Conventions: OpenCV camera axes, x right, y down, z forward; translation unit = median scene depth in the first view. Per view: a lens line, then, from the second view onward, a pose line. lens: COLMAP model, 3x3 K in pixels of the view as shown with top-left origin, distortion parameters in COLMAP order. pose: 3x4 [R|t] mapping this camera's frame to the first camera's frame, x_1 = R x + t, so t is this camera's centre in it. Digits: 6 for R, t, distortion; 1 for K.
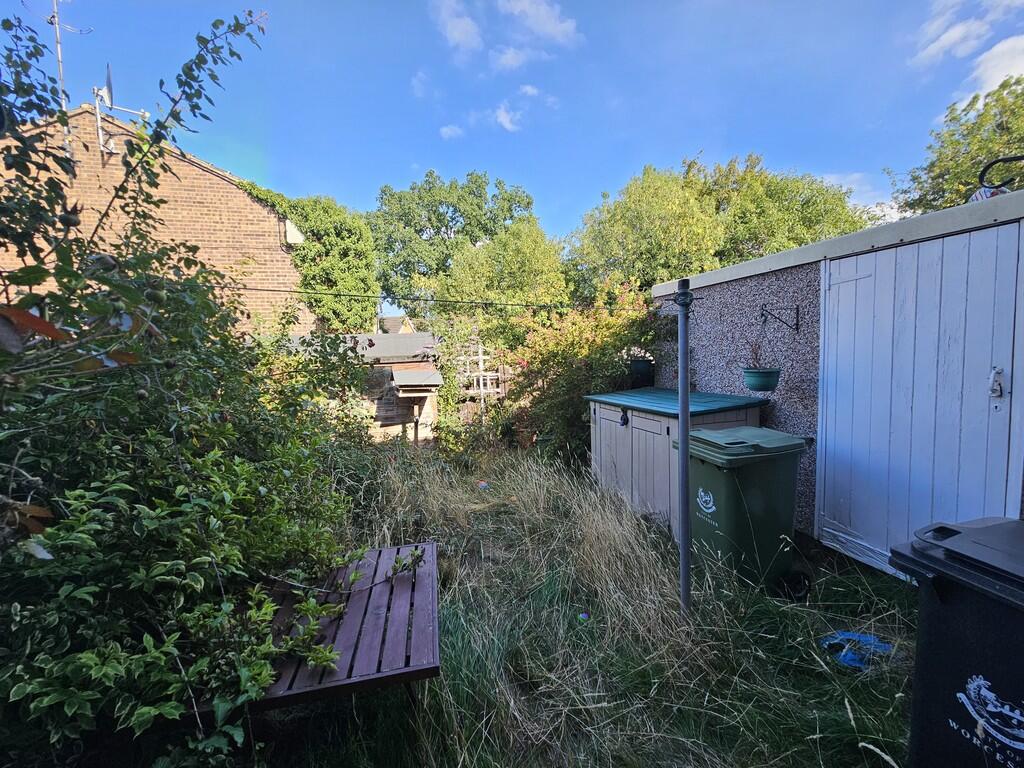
lens RADIAL K [[421.4, 0, 511.7], [0, 421.4, 386.2], [0, 0, 1]] dist [-0.003187, 0.003150]
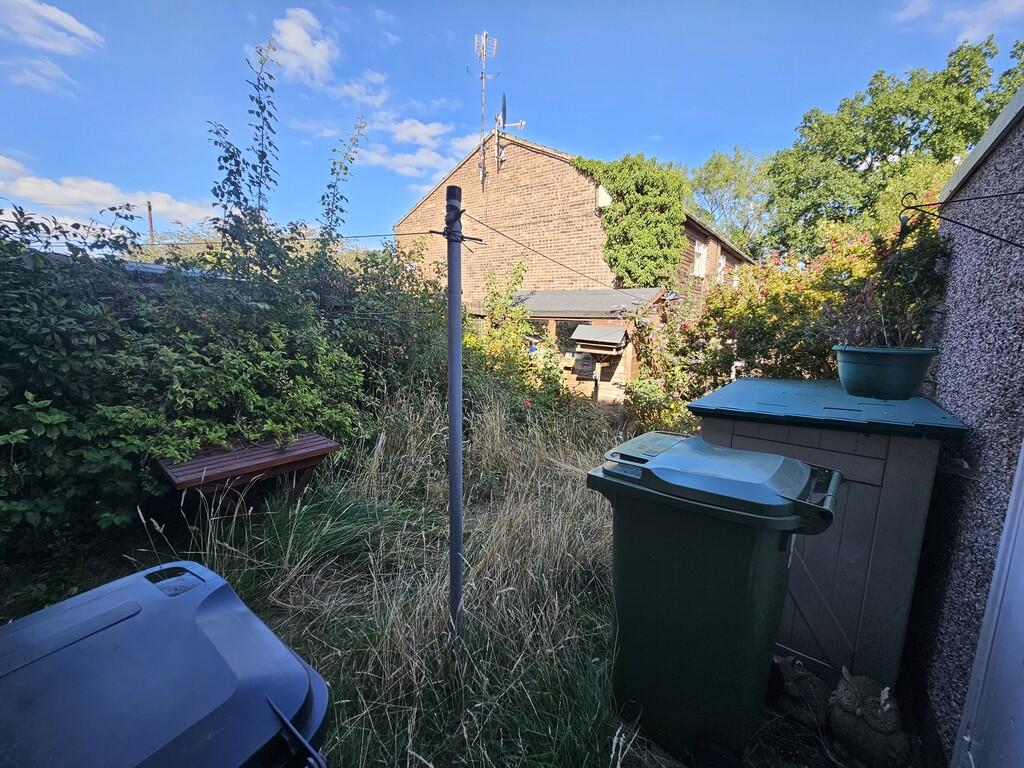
lens RADIAL K [[421.4, 0, 508.4], [0, 421.4, 384.8], [0, 0, 1]] dist [-0.003187, 0.003150]
pose [[0.605189, 0.169038, -0.777929, 0.251193], [-0.106479, 0.985604, 0.131329, -0.006062], [0.788929, 0.003354, 0.614475, 0.147672]]
